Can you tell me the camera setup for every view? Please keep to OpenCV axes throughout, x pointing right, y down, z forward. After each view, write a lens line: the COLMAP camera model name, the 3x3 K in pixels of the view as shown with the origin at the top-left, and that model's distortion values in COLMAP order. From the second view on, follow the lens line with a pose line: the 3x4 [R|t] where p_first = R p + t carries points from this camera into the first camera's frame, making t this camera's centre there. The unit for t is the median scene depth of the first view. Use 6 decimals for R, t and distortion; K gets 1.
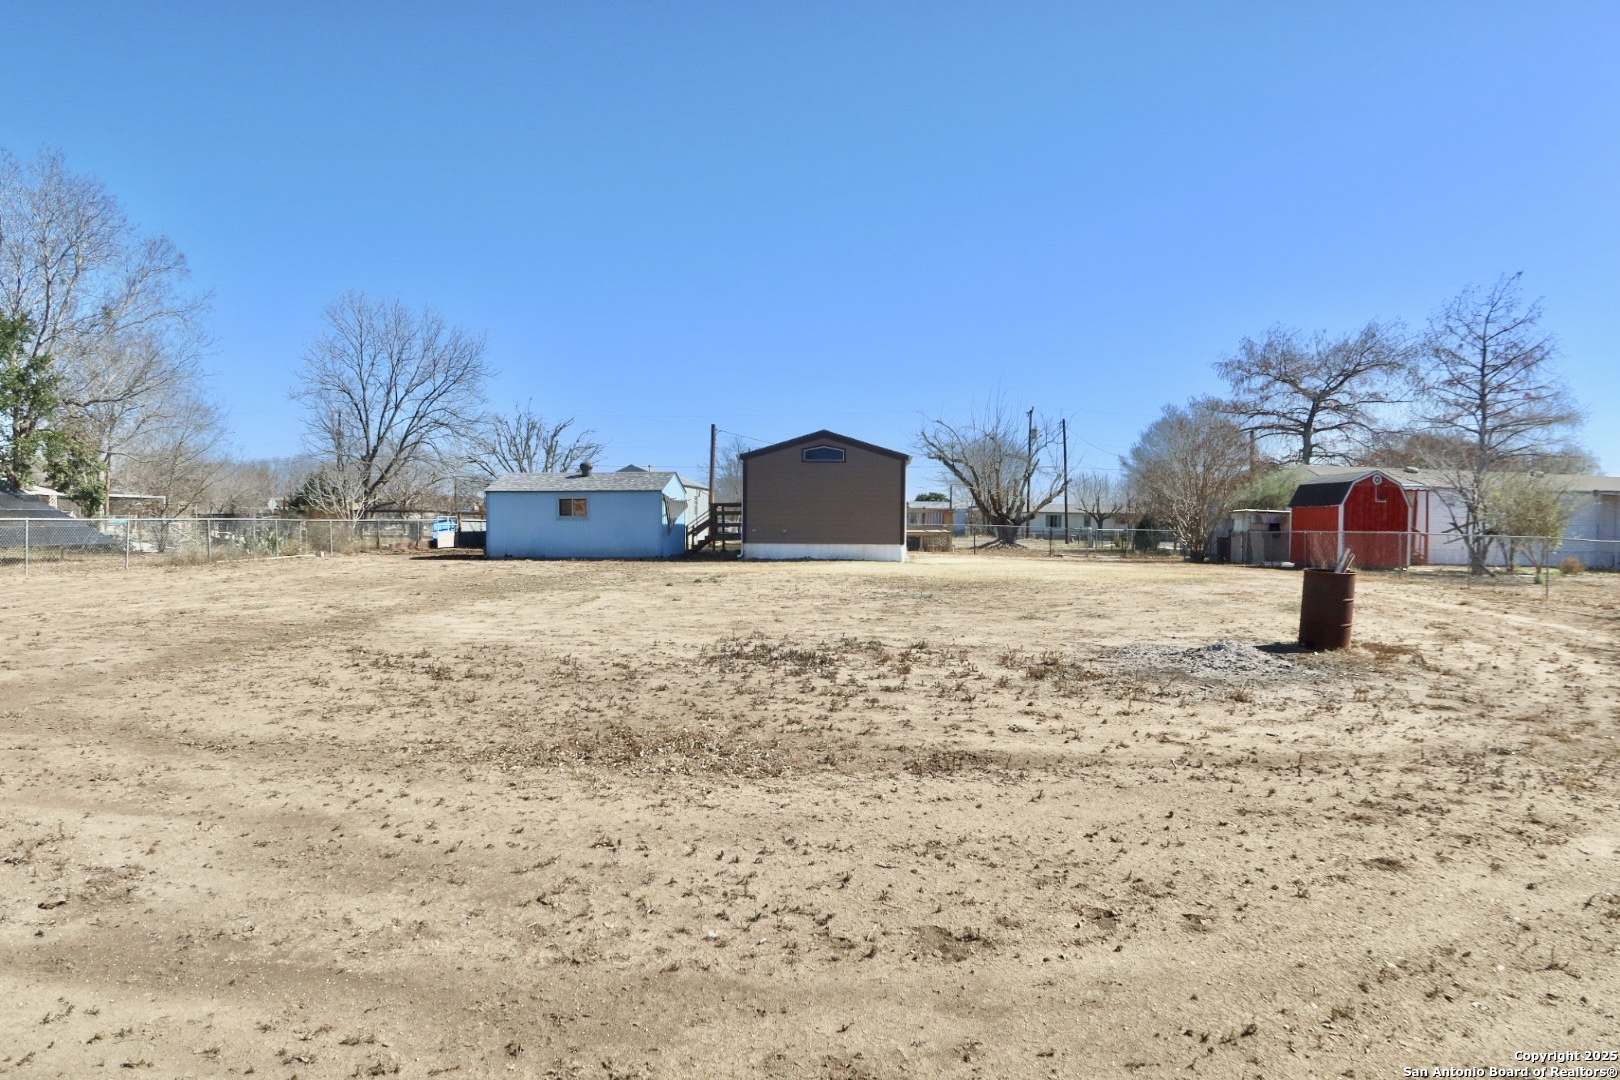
lens RADIAL K [[967.6, 0, 810.0], [0, 967.6, 540.0], [0, 0, 1]] dist [-0.145496, 0.021476]
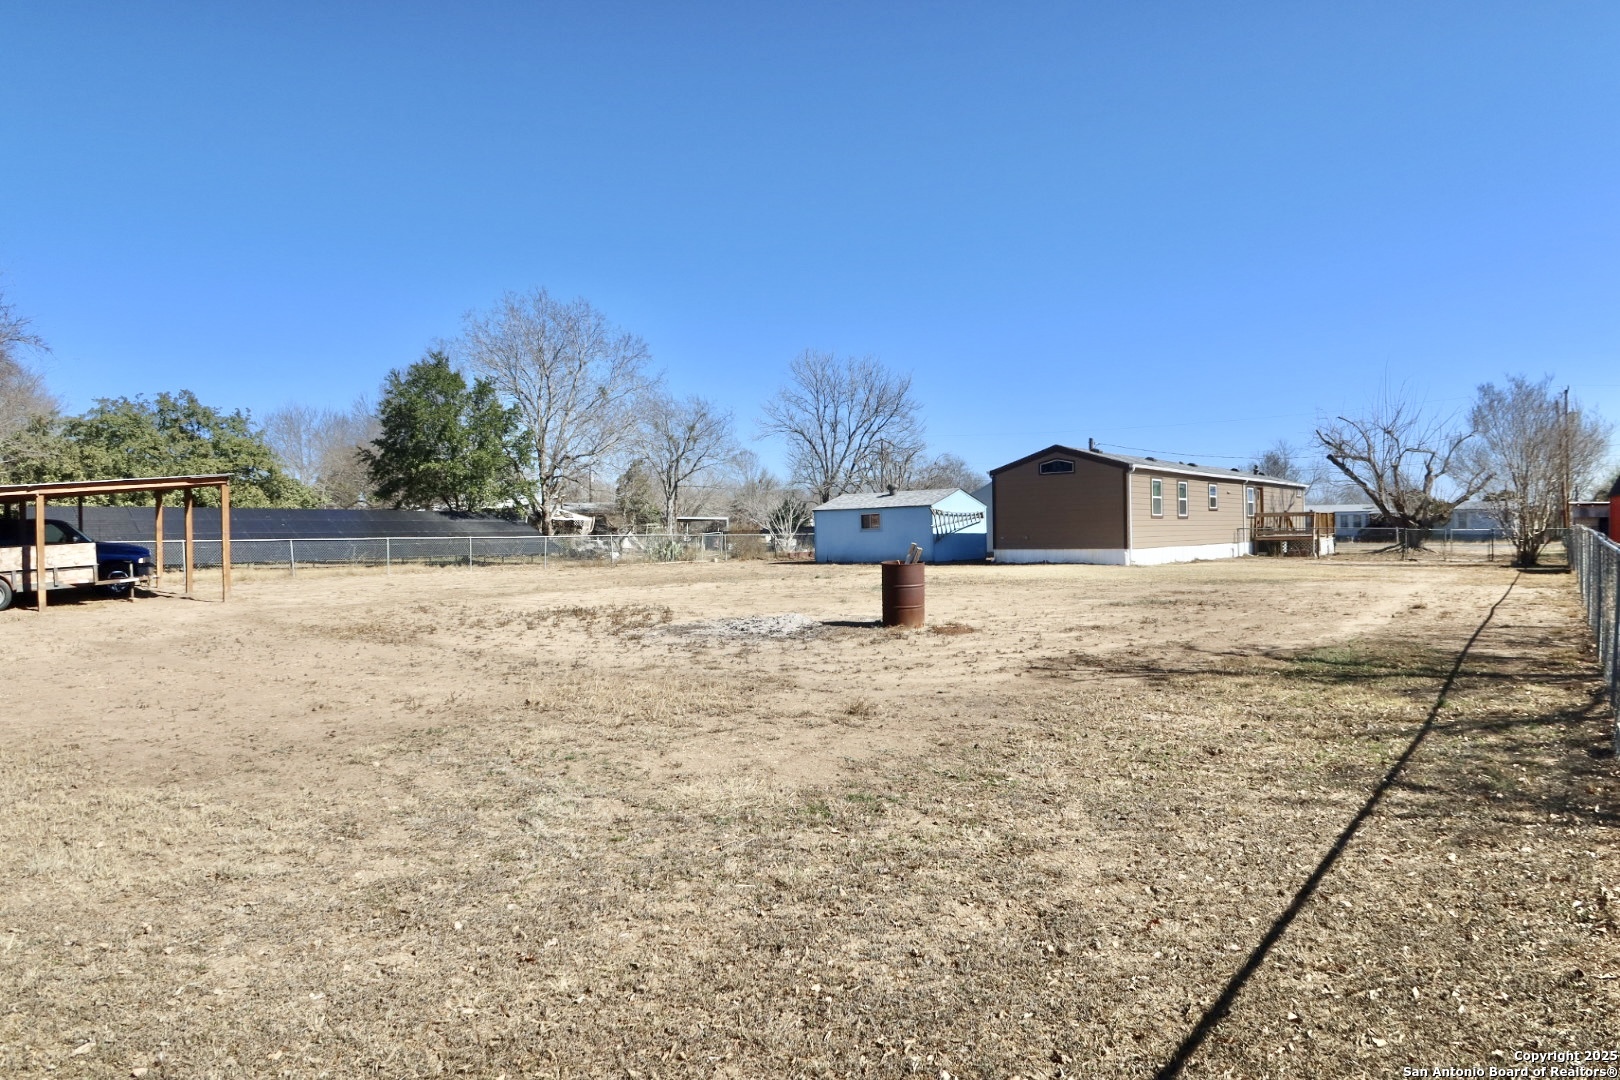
lens RADIAL K [[967.6, 0, 810.0], [0, 967.6, 540.0], [0, 0, 1]] dist [-0.145496, 0.021476]
pose [[0.796317, -0.014790, -0.604699, 0.446618], [0.008050, 0.999872, -0.013854, 0.006942], [0.604826, 0.006164, 0.796334, -0.034228]]
